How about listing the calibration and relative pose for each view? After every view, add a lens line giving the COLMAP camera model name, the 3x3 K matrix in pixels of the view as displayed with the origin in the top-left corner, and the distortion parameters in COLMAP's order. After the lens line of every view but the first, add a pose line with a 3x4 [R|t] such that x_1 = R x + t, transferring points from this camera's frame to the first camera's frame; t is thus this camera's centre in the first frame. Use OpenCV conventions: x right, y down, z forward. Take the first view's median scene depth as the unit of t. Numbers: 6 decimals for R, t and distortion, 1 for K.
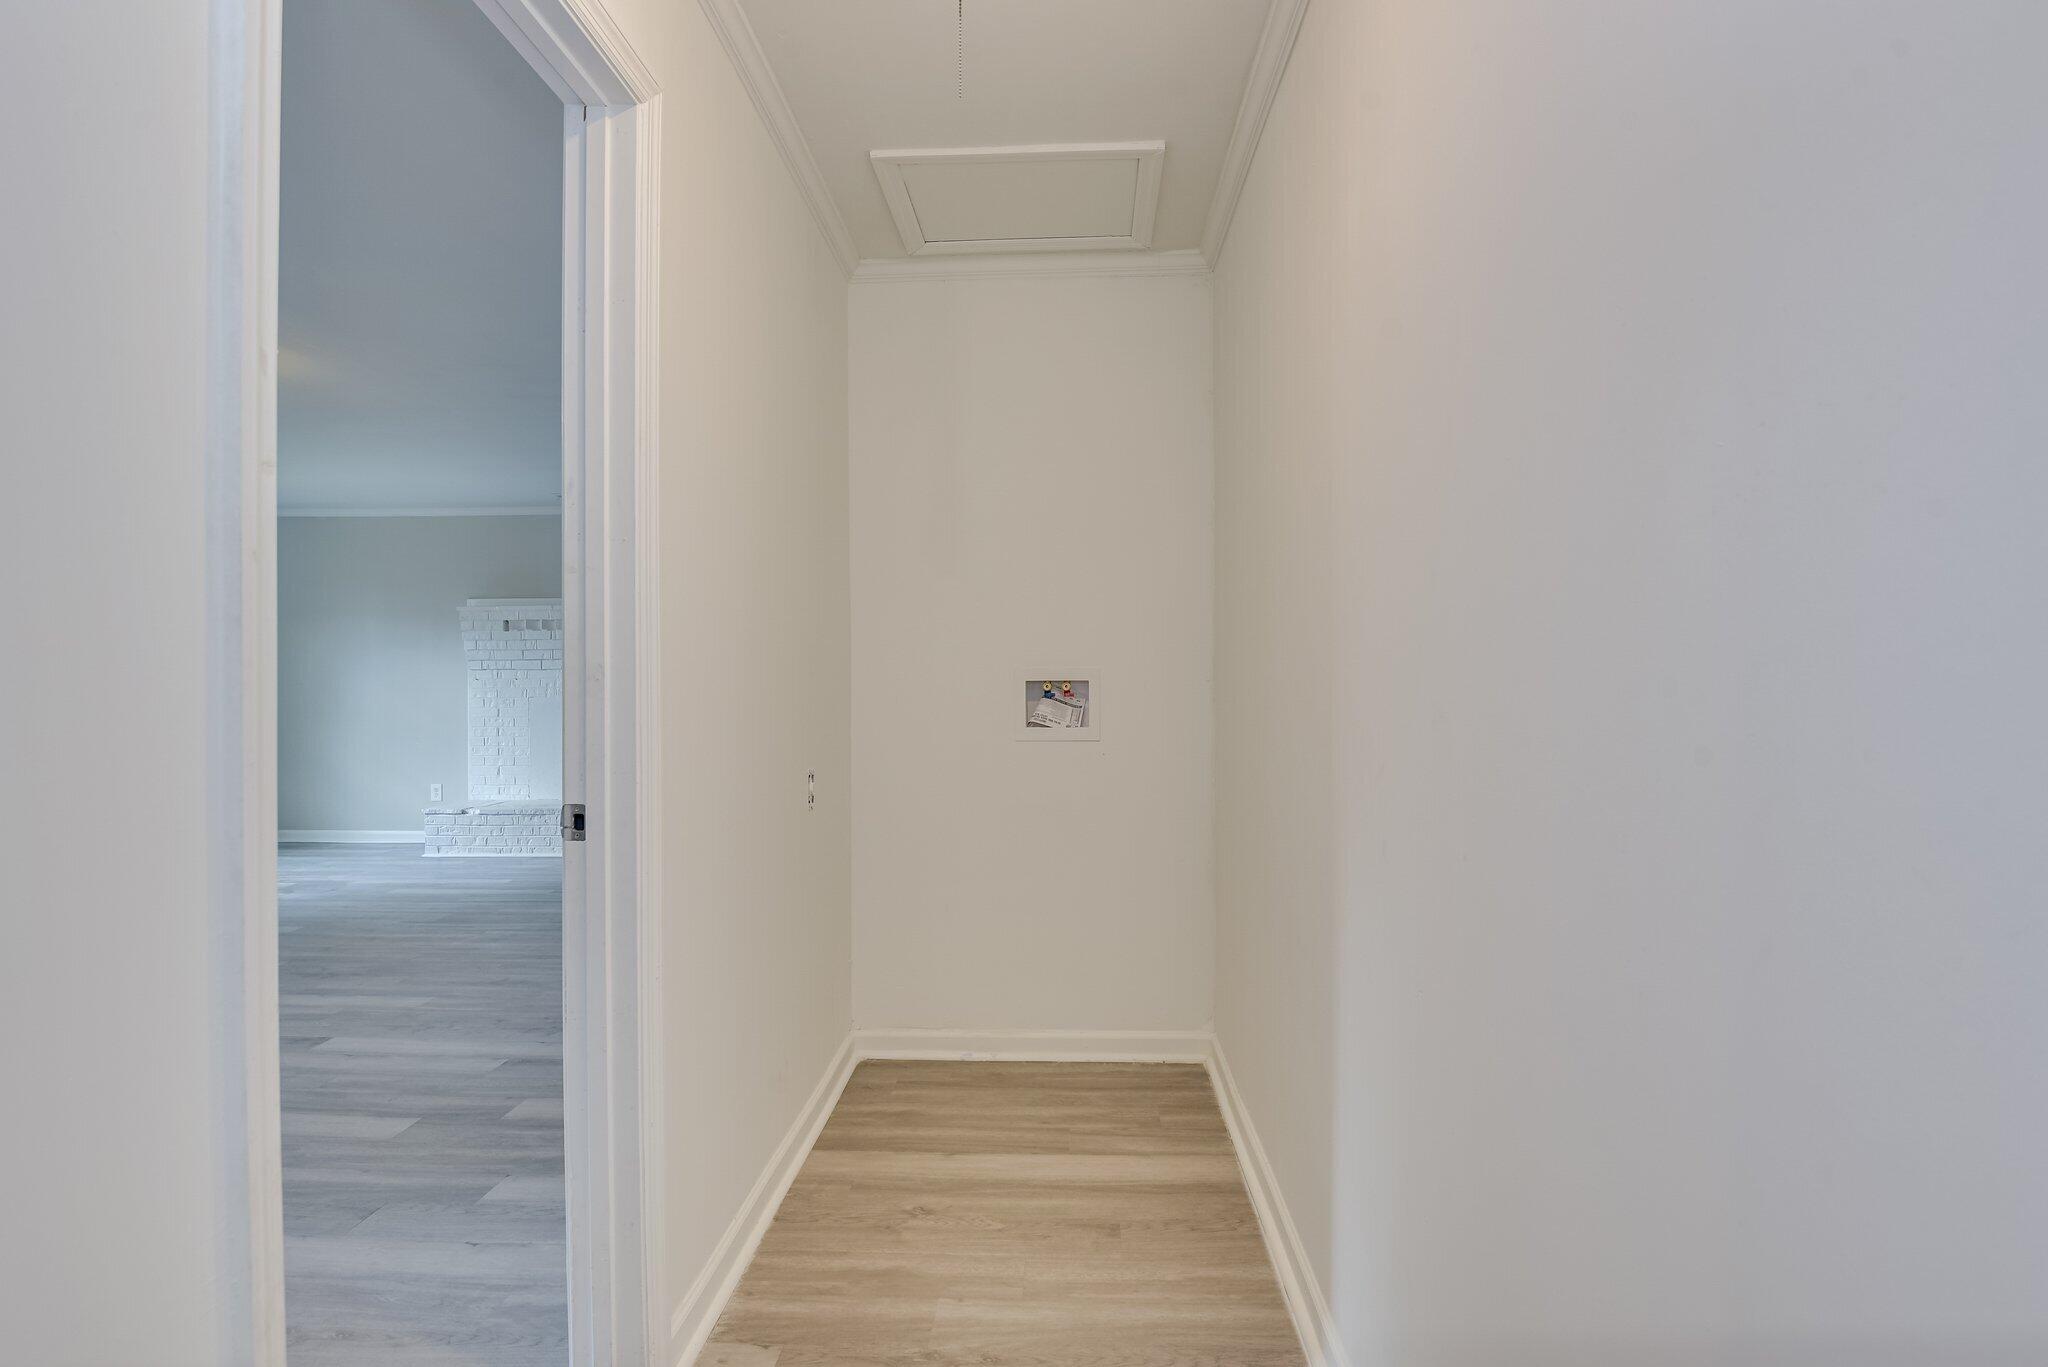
lens RADIAL K [[1100.7, 0, 1012.4], [0, 1100.7, 682.6], [0, 0, 1]] dist [-0.015974, -0.008126]
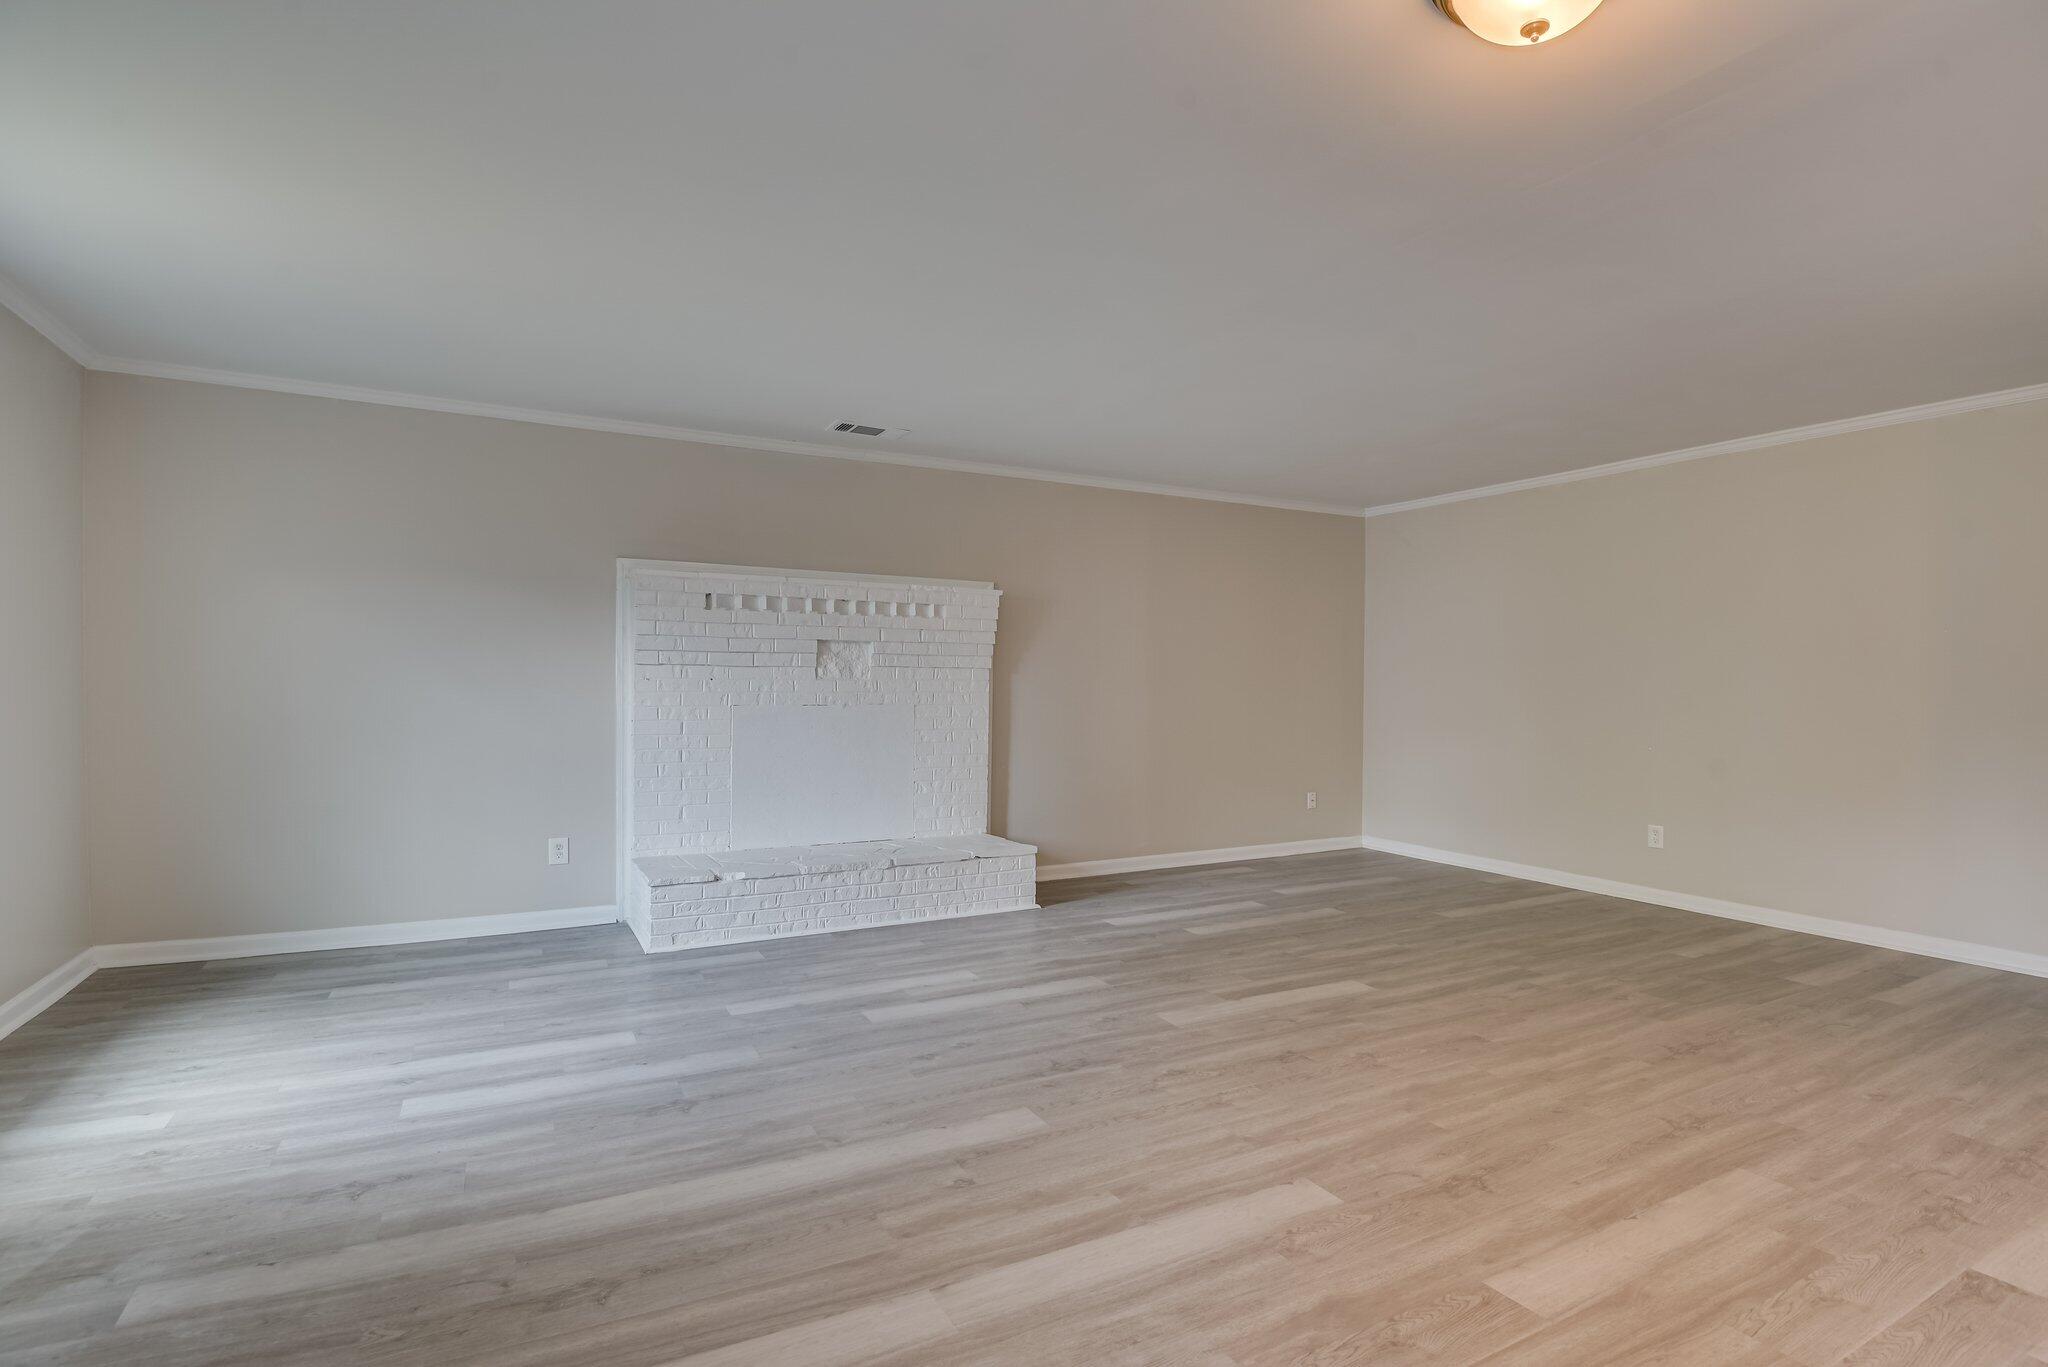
lens RADIAL K [[949.4, 0, 1032.5], [0, 949.4, 712.7], [0, 0, 1]] dist [-0.019829, -0.010930]
pose [[0.850902, 0.001451, 0.525323, -0.637624], [-0.009384, 0.999879, 0.012438, 0.009120], [-0.525241, -0.015513, 0.850812, 0.412597]]
